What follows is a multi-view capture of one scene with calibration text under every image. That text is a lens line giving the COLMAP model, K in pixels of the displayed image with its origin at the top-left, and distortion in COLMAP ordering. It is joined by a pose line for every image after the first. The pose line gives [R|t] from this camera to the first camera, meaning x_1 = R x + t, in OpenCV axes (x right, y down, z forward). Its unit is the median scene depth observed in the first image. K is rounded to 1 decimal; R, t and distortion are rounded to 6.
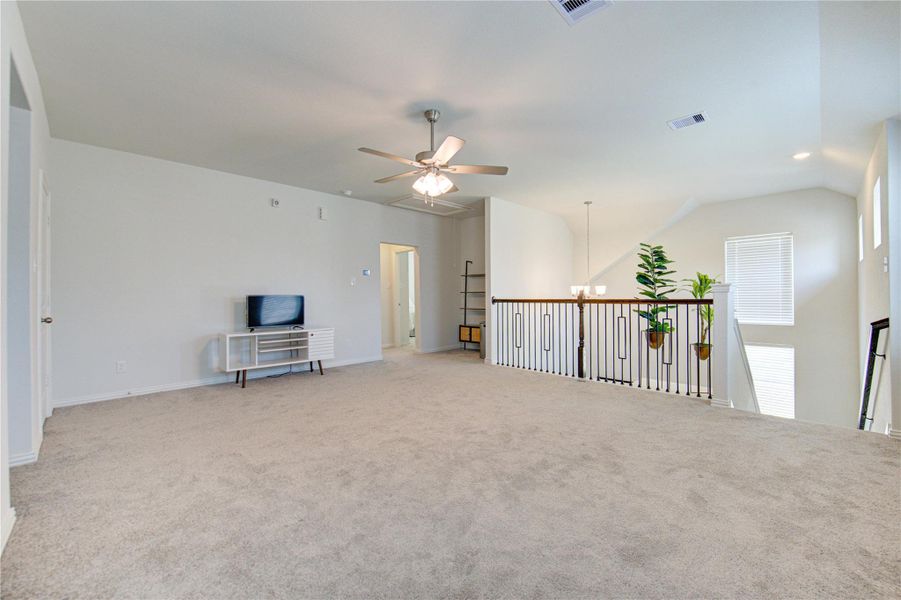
lens RADIAL K [[359.9, 0, 453.2], [0, 359.9, 294.3], [0, 0, 1]] dist [-0.000431, -0.005348]
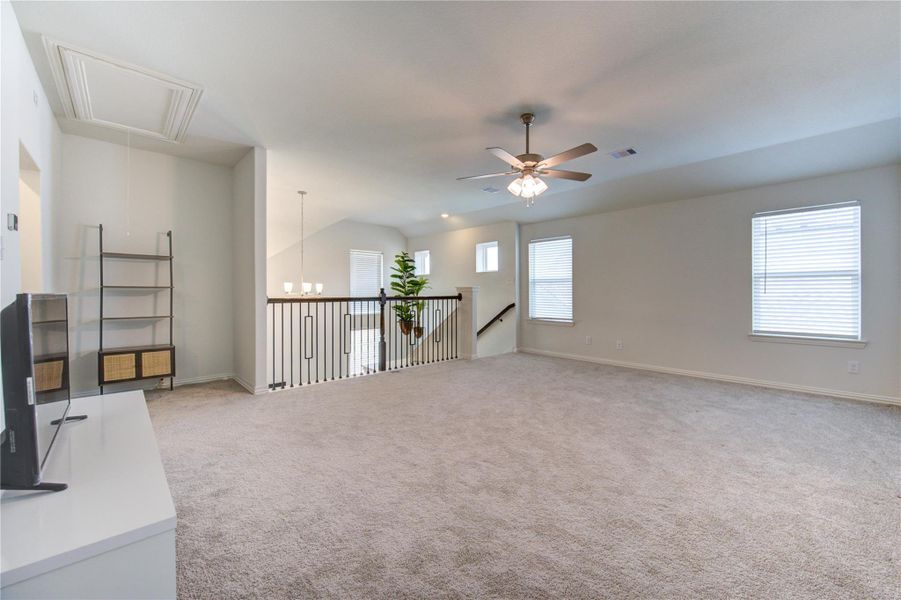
lens RADIAL K [[364.2, 0, 473.3], [0, 364.2, 310.4], [0, 0, 1]] dist [-0.011125, -0.000141]
pose [[0.016751, -0.039837, 0.999066, -0.687710], [0.000755, 0.999206, 0.039830, 0.009914], [-0.999859, 0.000087, 0.016768, 0.688863]]
